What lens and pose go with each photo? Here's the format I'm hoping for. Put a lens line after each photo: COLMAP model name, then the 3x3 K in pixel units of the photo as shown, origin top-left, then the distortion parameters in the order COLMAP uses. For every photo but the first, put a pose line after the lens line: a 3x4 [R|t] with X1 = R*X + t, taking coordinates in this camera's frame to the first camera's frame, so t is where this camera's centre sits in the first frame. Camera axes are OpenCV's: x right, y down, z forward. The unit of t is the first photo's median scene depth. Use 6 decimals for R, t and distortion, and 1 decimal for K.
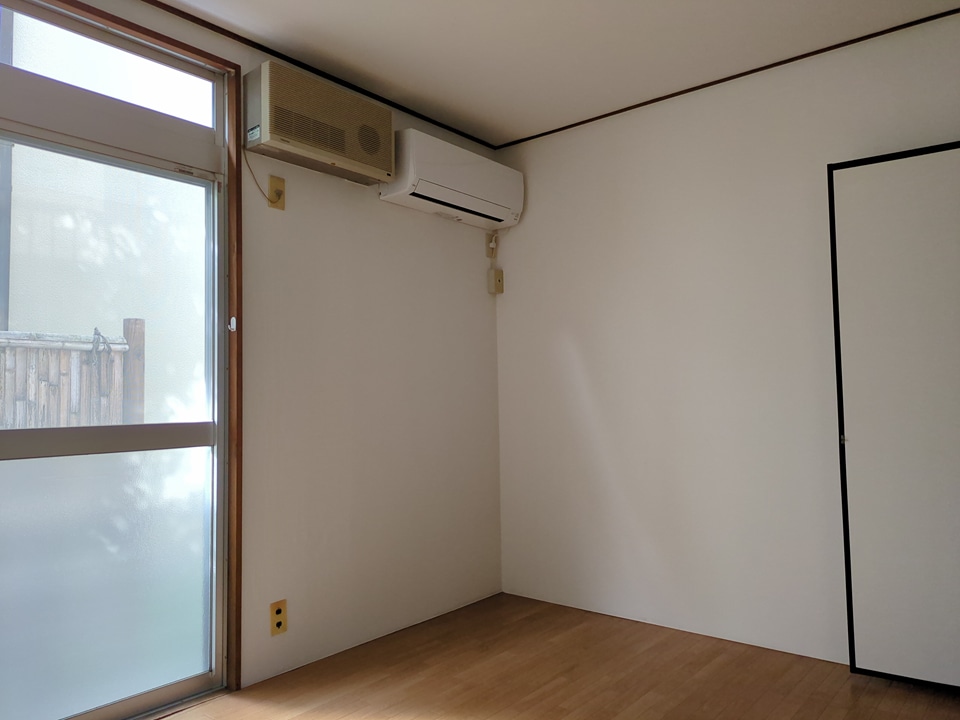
lens RADIAL K [[725.1, 0, 478.7], [0, 725.1, 359.1], [0, 0, 1]] dist [0.024063, -0.017979]
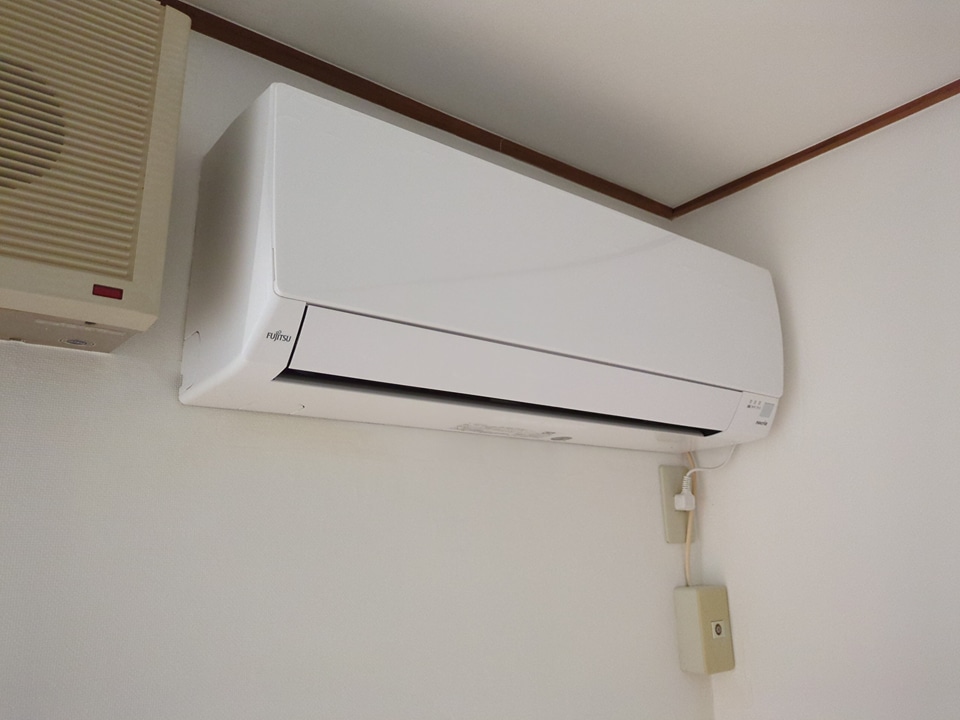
lens RADIAL K [[725.1, 0, 480.9], [0, 725.1, 357.6], [0, 0, 1]] dist [0.024063, -0.017979]
pose [[0.971764, -0.063739, -0.227185, 0.009204], [0.015547, 0.978028, -0.207892, -0.155806], [0.235444, 0.198490, 0.951403, 0.674890]]
